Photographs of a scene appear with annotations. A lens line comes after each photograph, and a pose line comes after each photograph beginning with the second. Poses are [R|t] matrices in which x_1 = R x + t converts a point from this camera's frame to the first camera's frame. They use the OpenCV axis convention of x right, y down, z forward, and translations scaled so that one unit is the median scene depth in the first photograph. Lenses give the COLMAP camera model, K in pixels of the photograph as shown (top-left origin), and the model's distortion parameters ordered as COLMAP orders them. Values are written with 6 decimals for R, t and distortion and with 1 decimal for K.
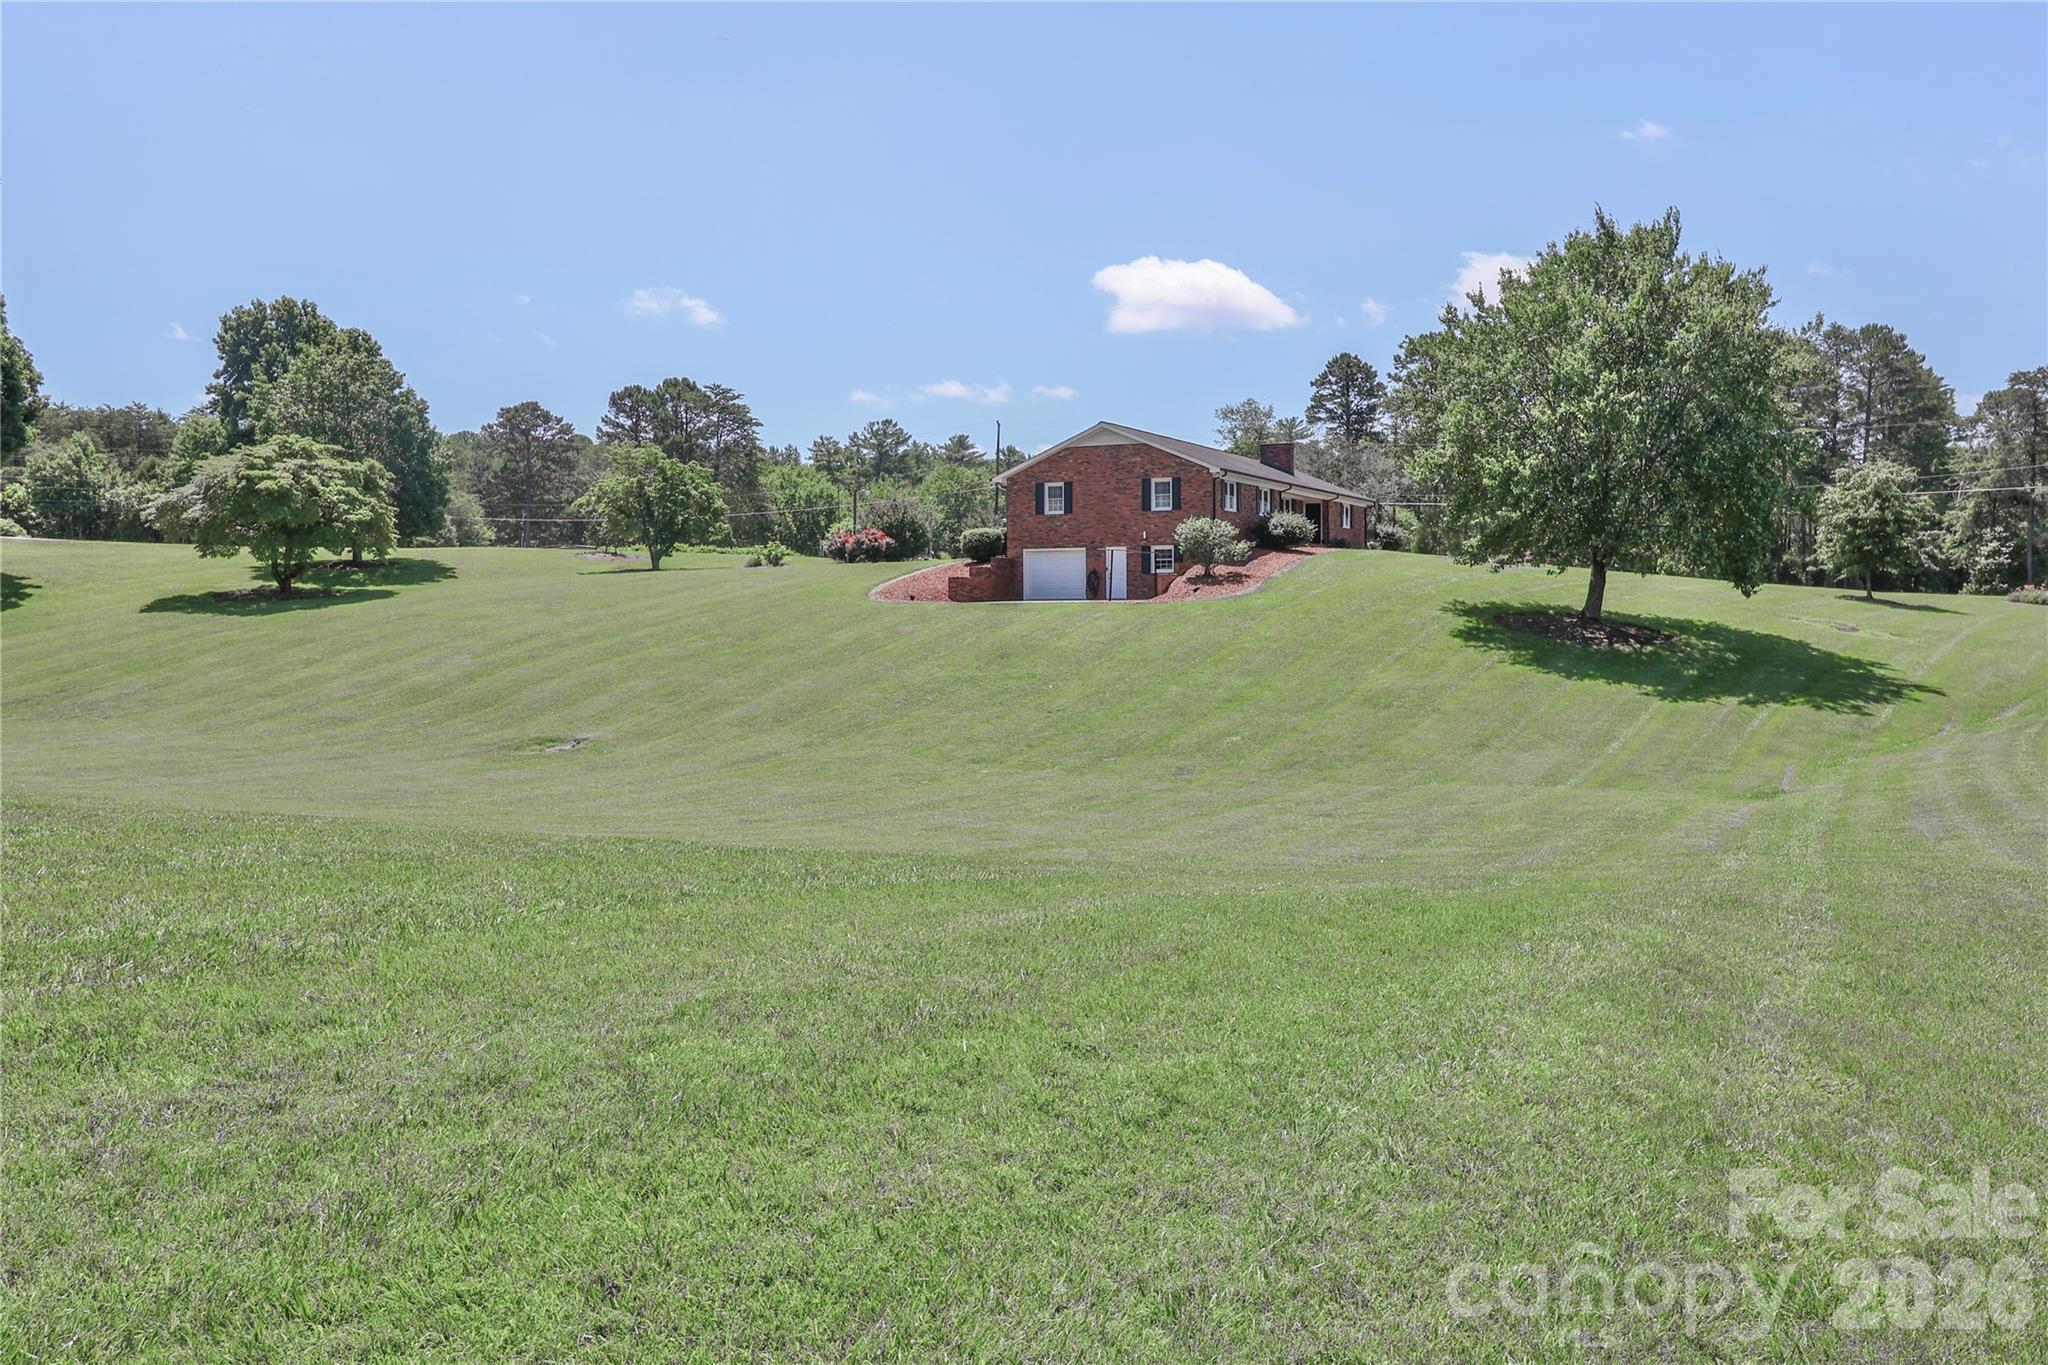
lens RADIAL K [[1531.7, 0, 1022.2], [0, 1531.7, 680.2], [0, 0, 1]] dist [-0.005939, -0.000361]
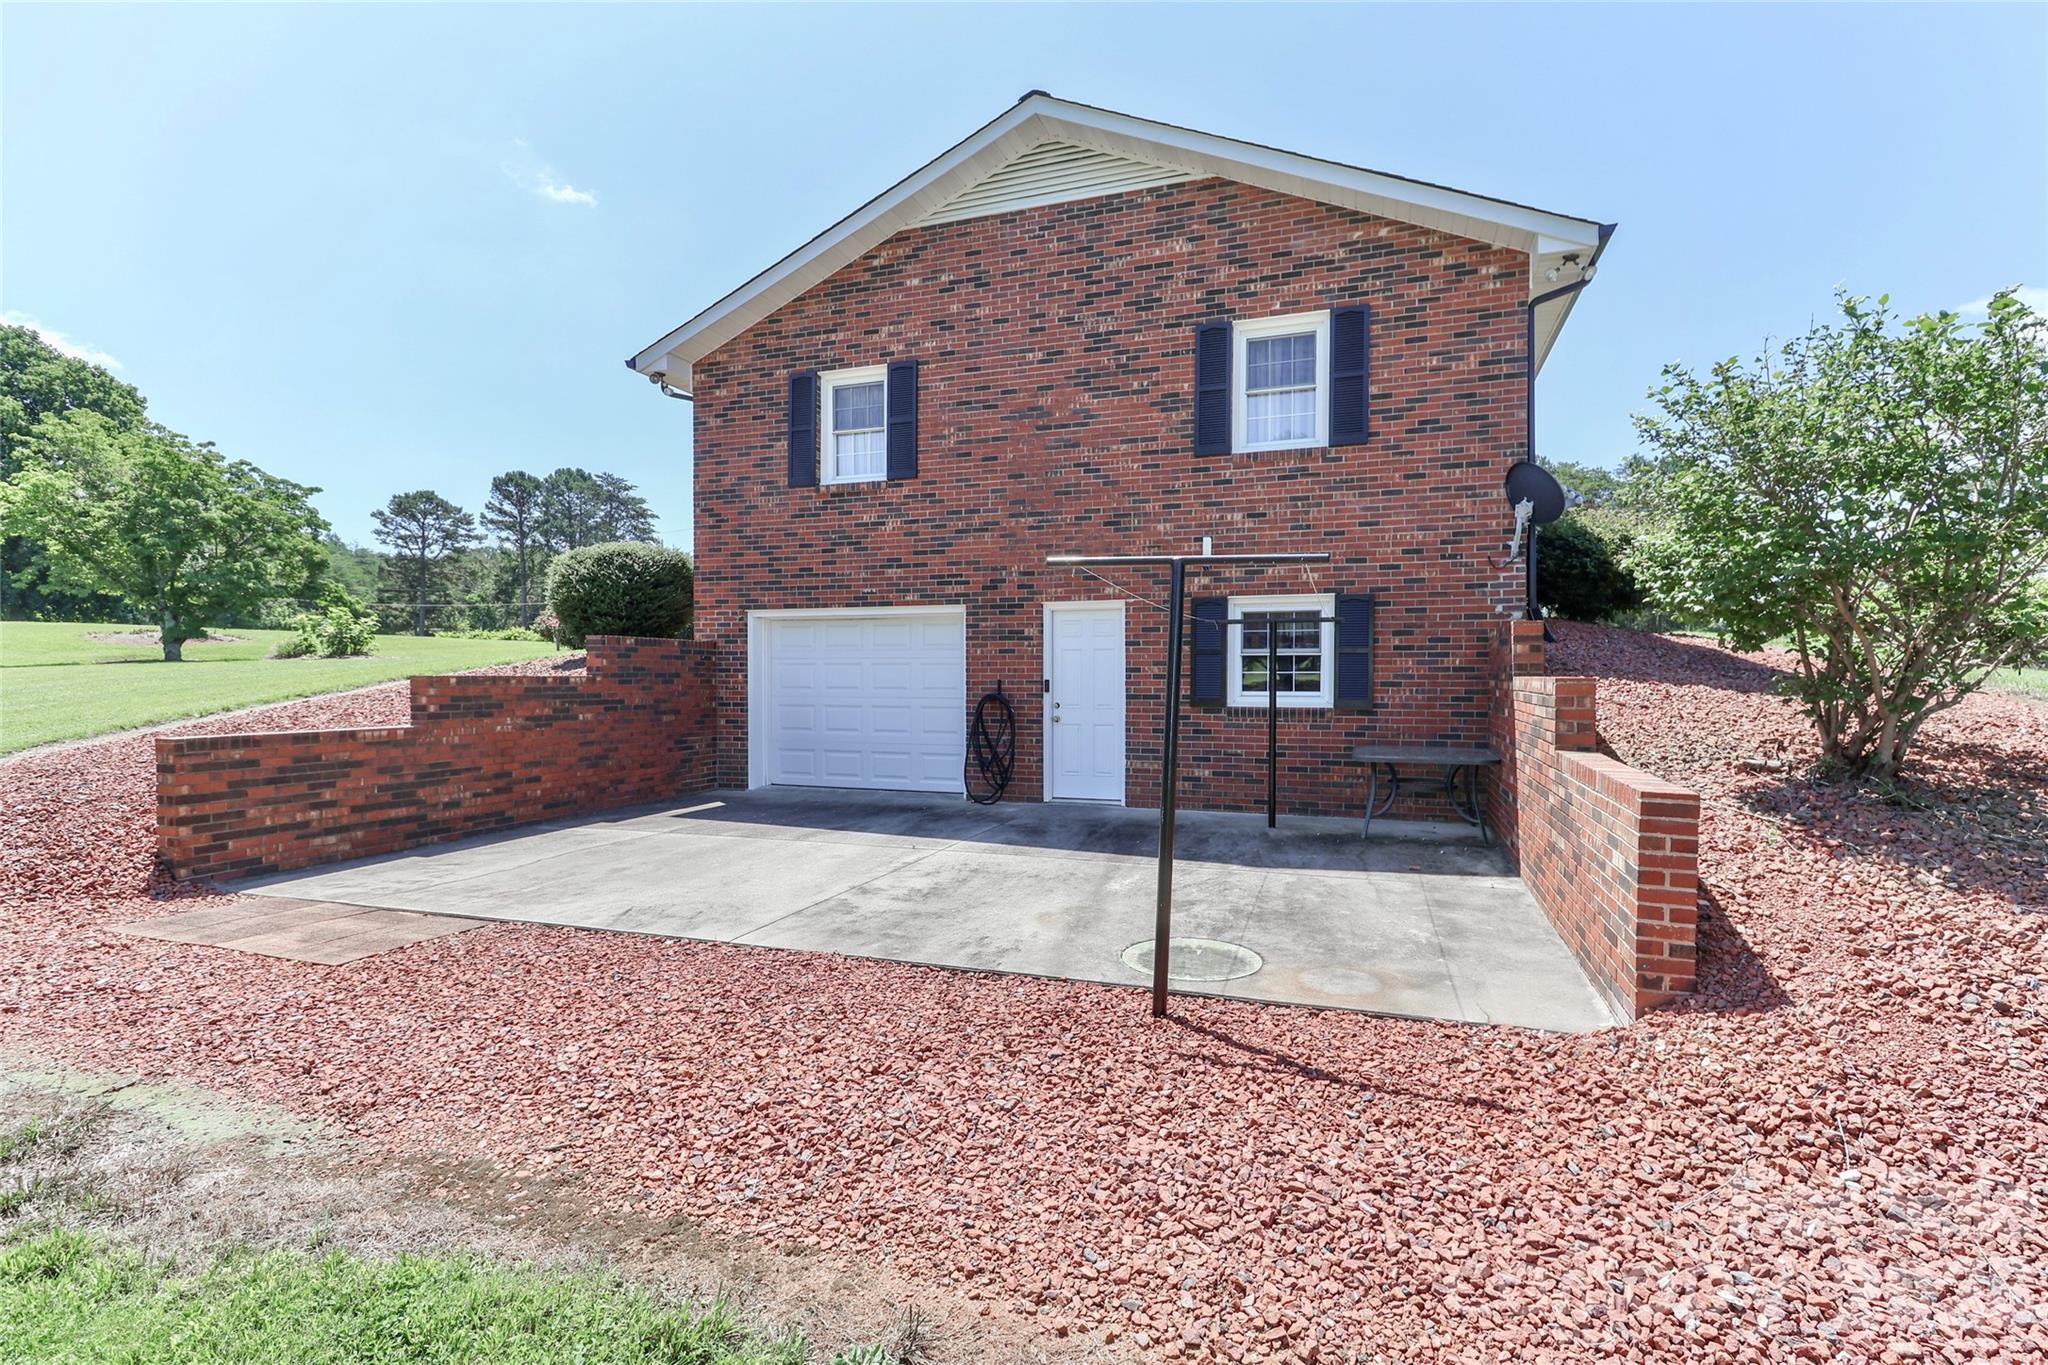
lens RADIAL K [[964.4, 0, 1024.4], [0, 964.4, 676.1], [0, 0, 1]] dist [-0.010006, -0.002397]
pose [[0.996423, 0.013642, 0.083397, 0.037607], [-0.008648, 0.998163, -0.059961, -0.063989], [-0.084062, 0.059026, 0.994711, 0.827061]]
